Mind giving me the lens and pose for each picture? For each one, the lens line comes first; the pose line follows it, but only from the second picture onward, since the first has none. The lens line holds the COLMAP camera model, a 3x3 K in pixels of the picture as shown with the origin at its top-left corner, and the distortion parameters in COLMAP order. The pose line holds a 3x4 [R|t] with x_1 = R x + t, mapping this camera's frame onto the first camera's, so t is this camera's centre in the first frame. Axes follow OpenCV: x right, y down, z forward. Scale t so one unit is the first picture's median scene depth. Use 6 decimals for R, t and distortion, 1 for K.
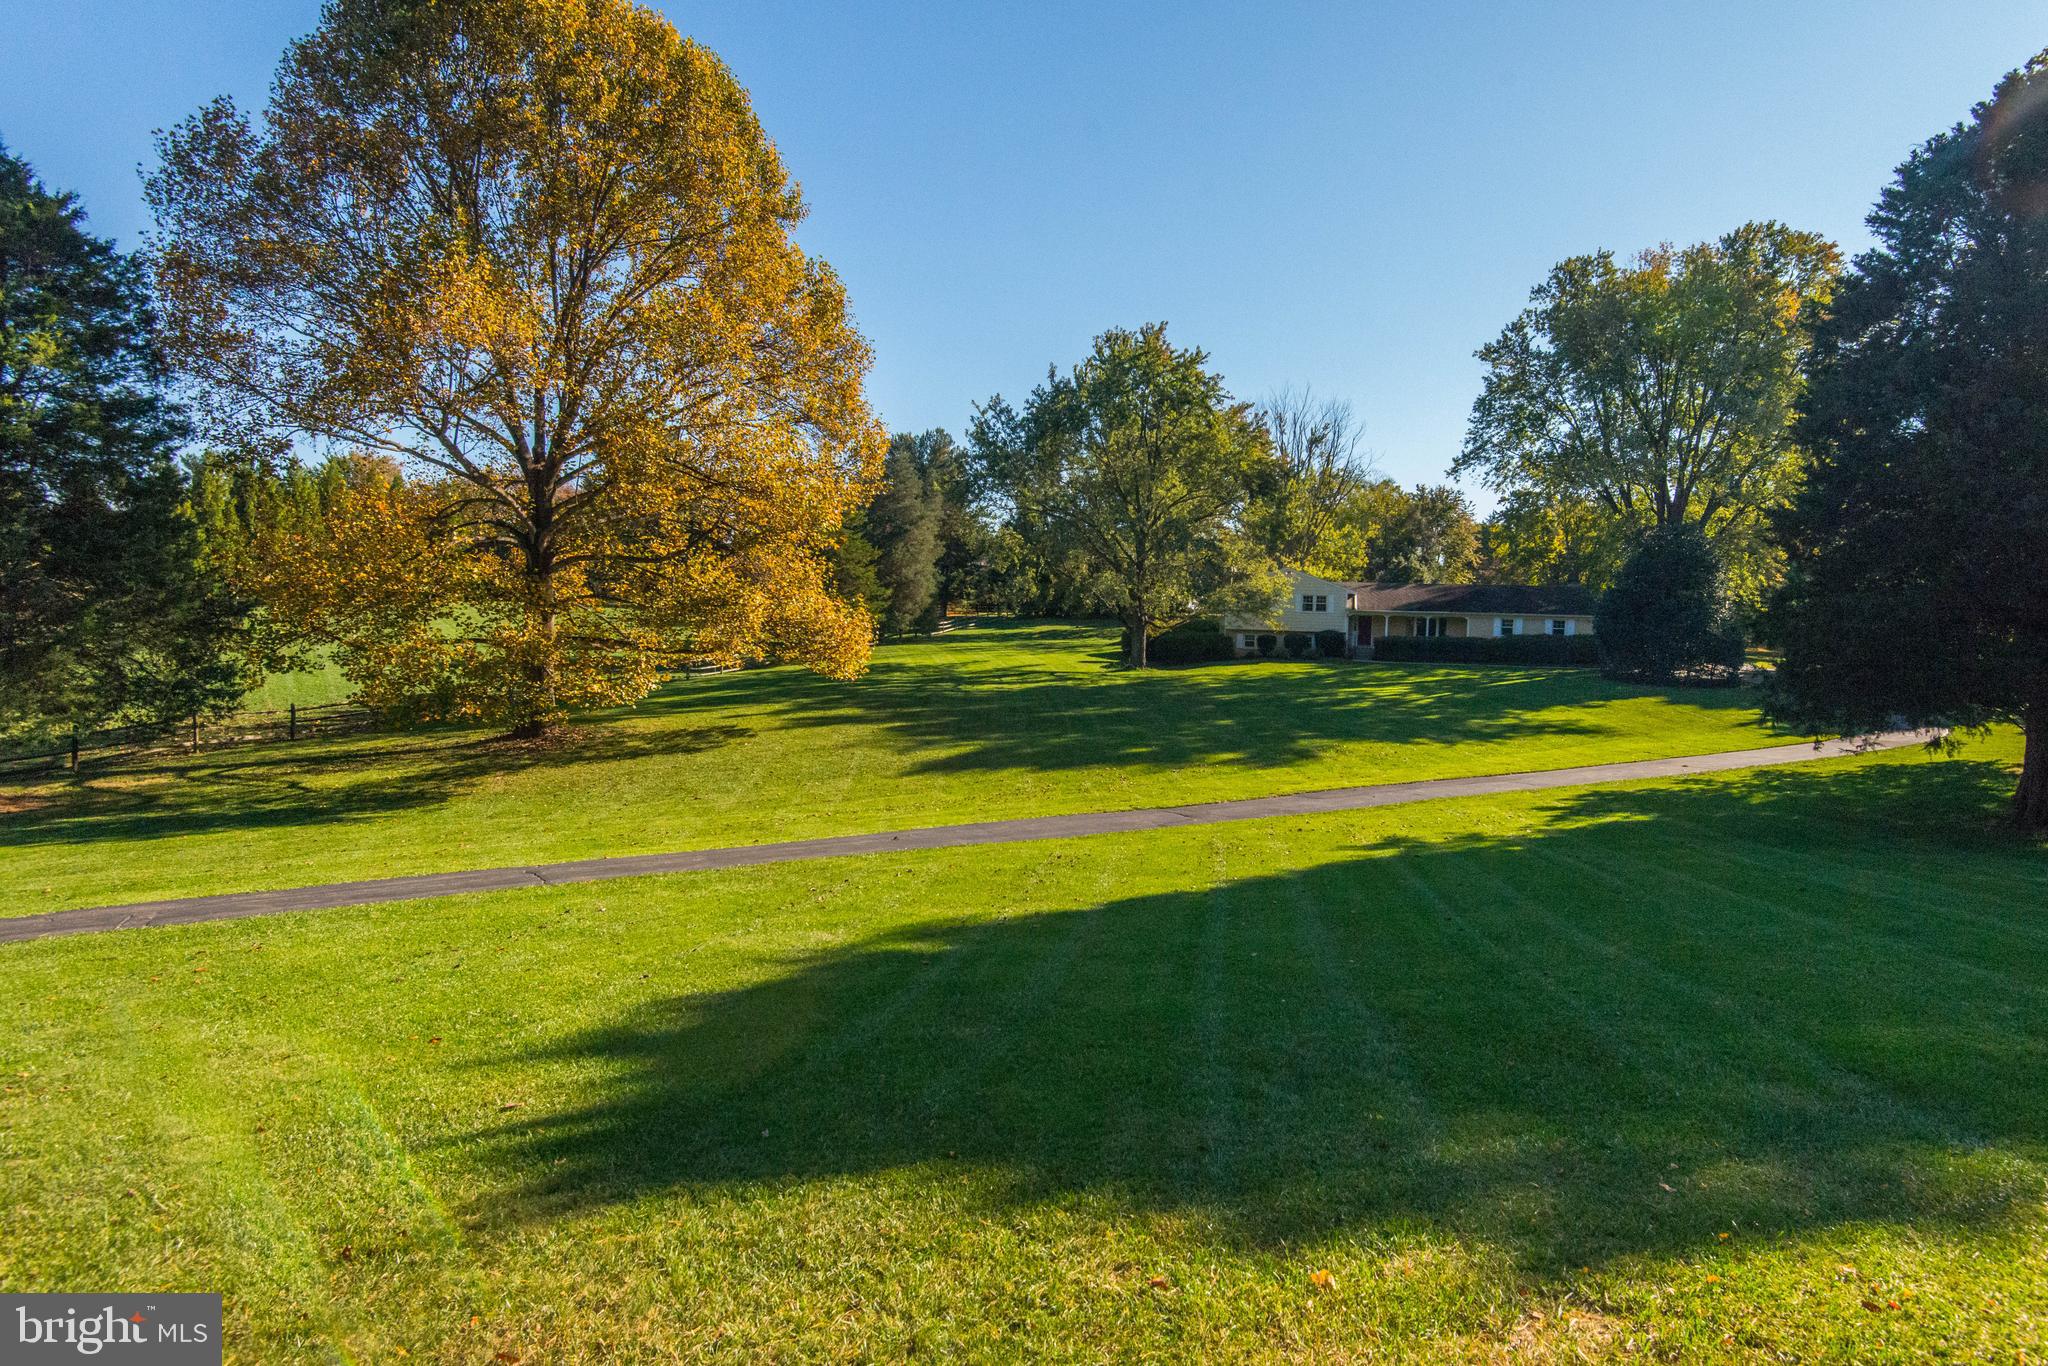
lens RADIAL K [[1075.0, 0, 1114.2], [0, 1075.0, 679.2], [0, 0, 1]] dist [0.038851, -0.026240]
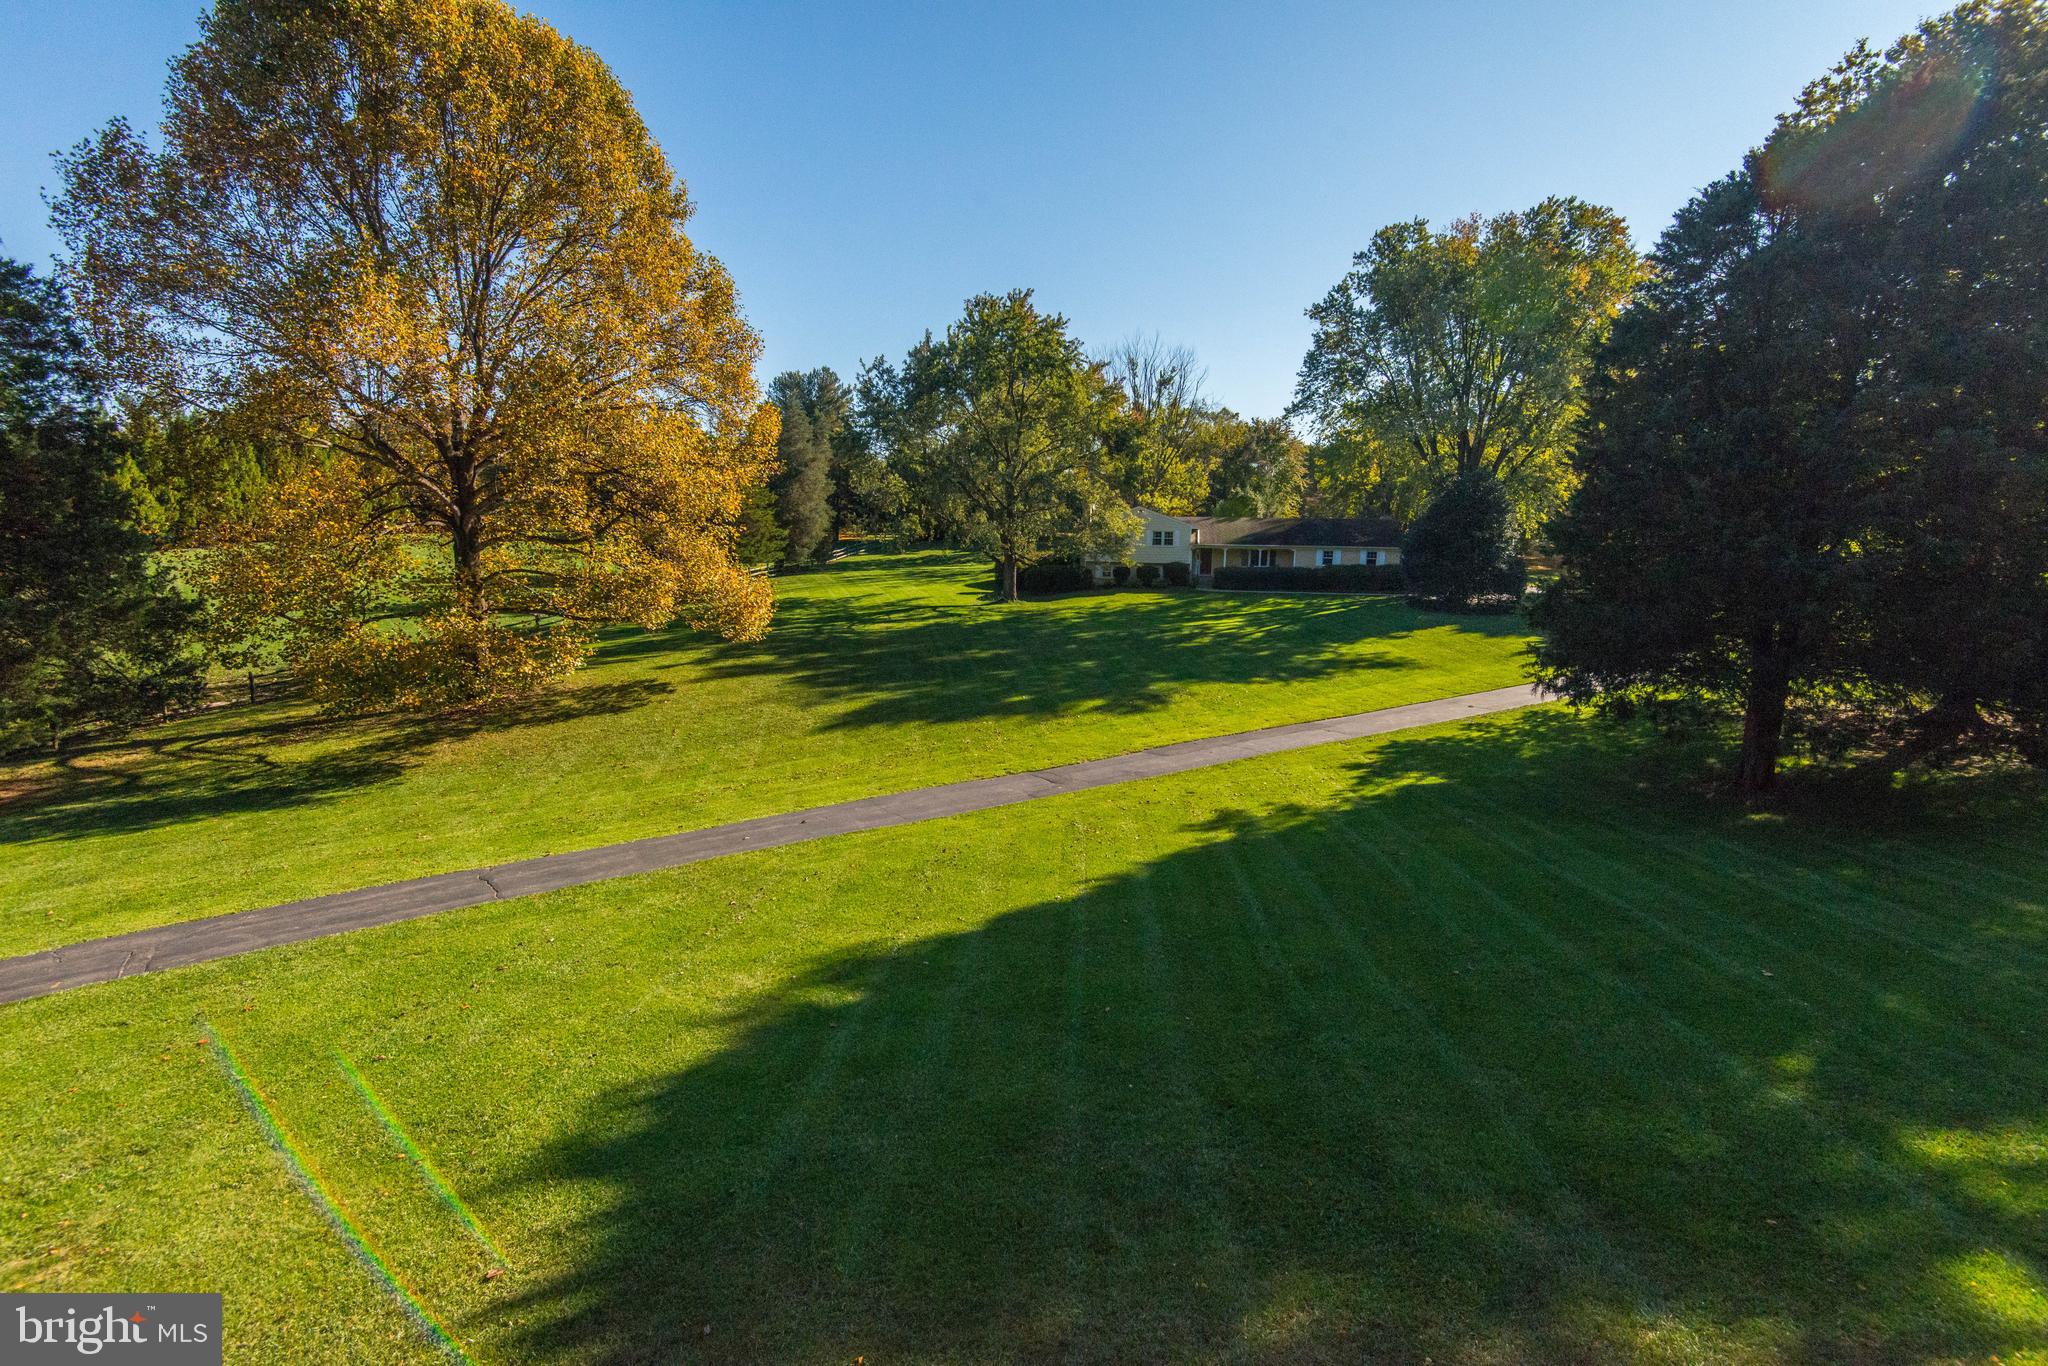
lens RADIAL K [[935.3, 0, 1032.2], [0, 935.3, 683.2], [0, 0, 1]] dist [0.030582, -0.017412]
pose [[0.998865, -0.019444, 0.043488, 0.001197], [0.014205, 0.992949, 0.117689, -0.039571], [-0.045470, -0.116937, 0.992098, 0.000950]]
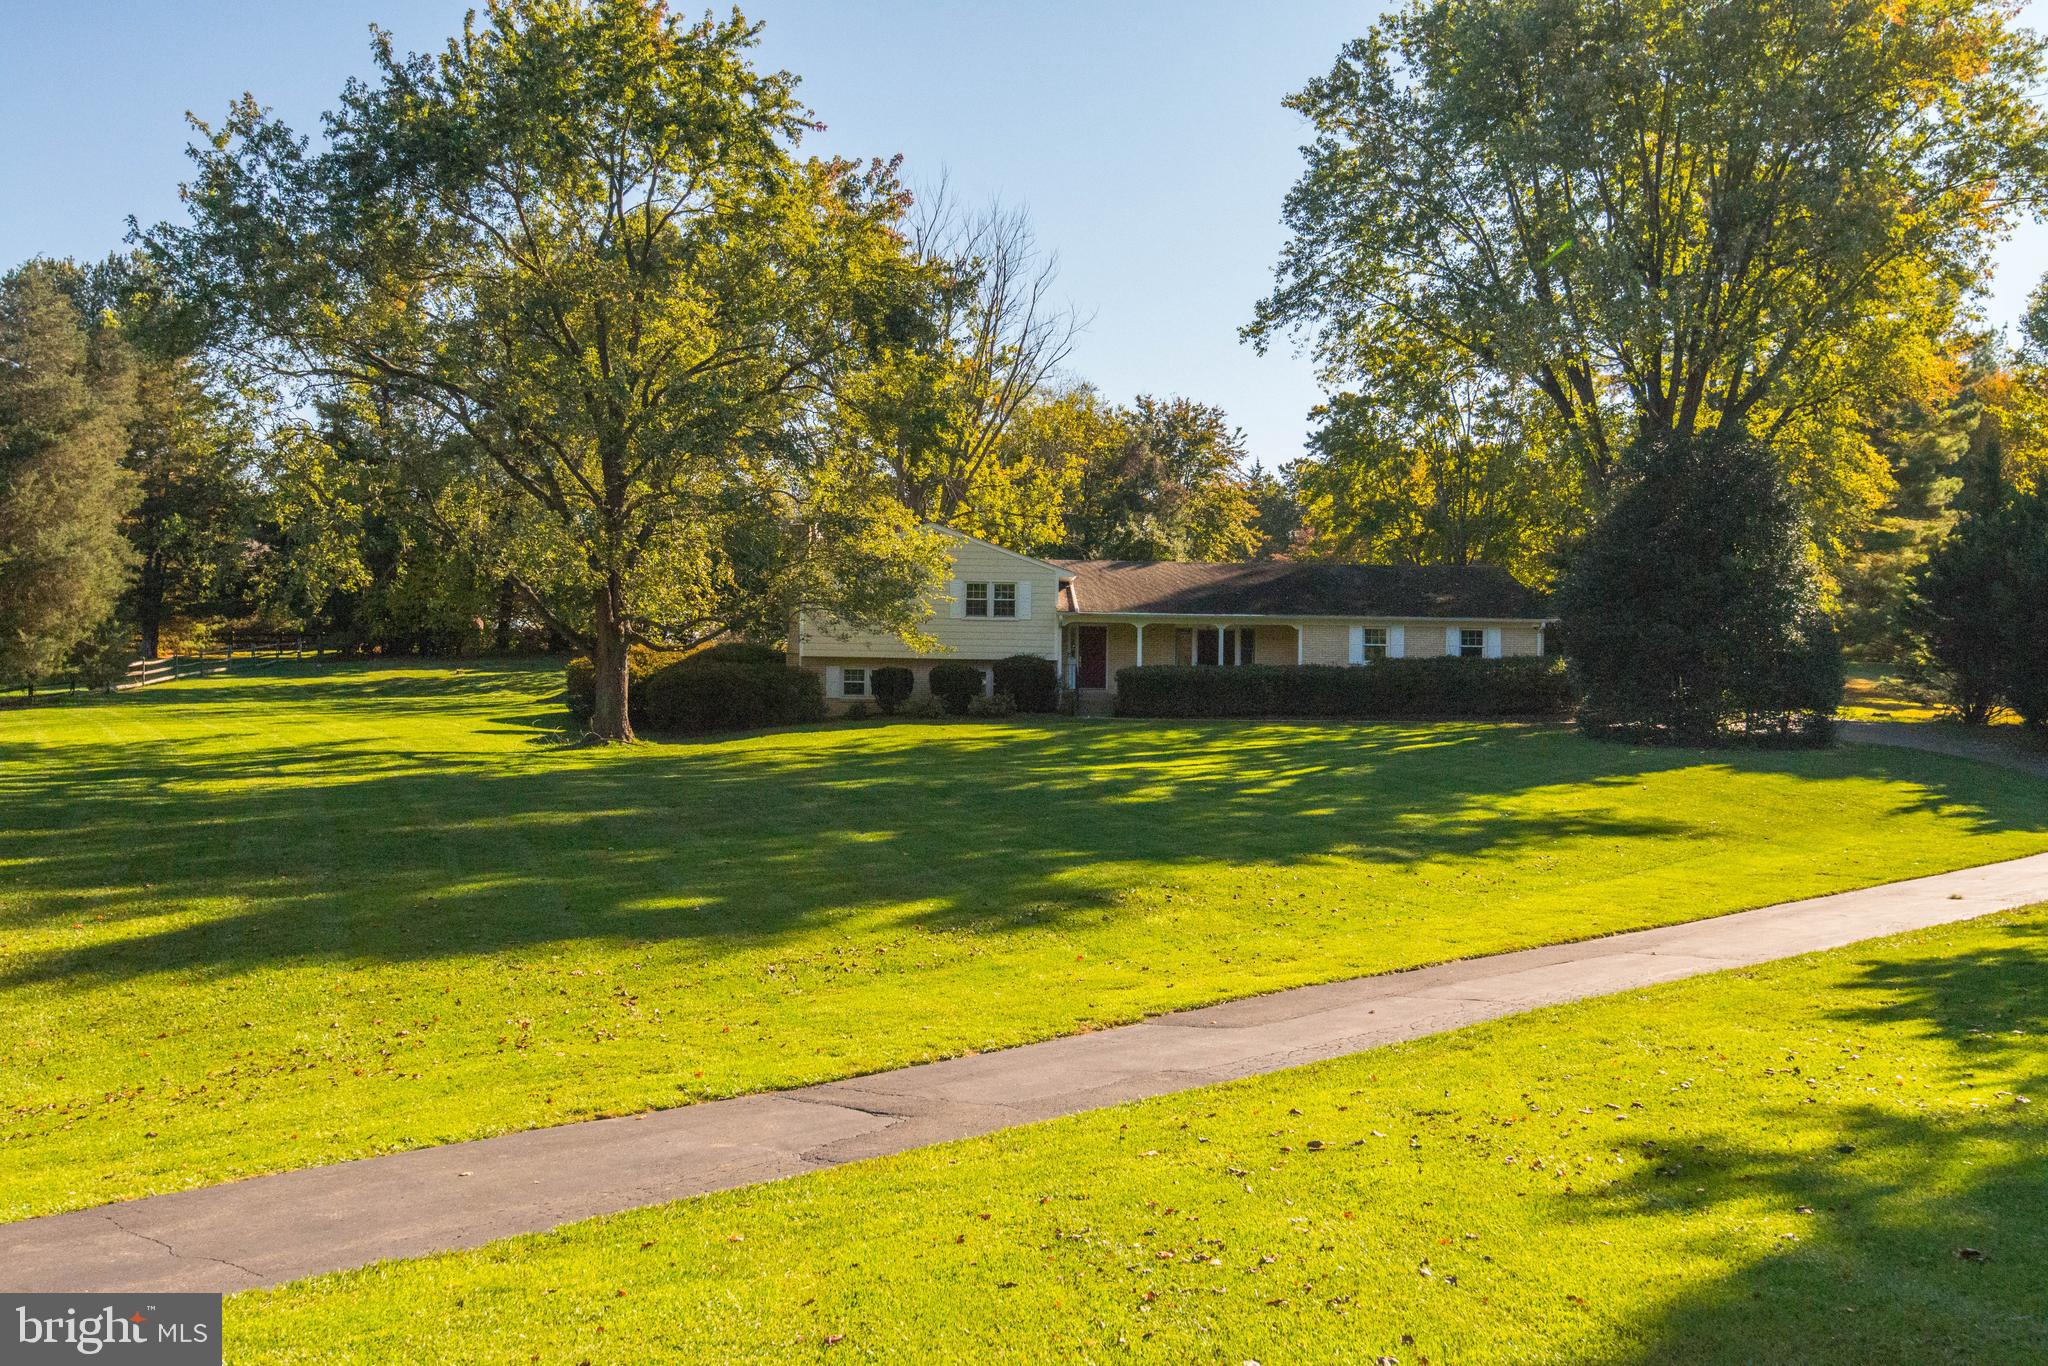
lens RADIAL K [[1981.7, 0, 1035.5], [0, 1981.7, 681.3], [0, 0, 1]] dist [0.012678, -0.015728]
pose [[0.968516, -0.014988, 0.248500, -0.010854], [0.029785, 0.997992, -0.055891, 0.015242], [-0.247163, 0.061533, 0.967018, 0.174754]]
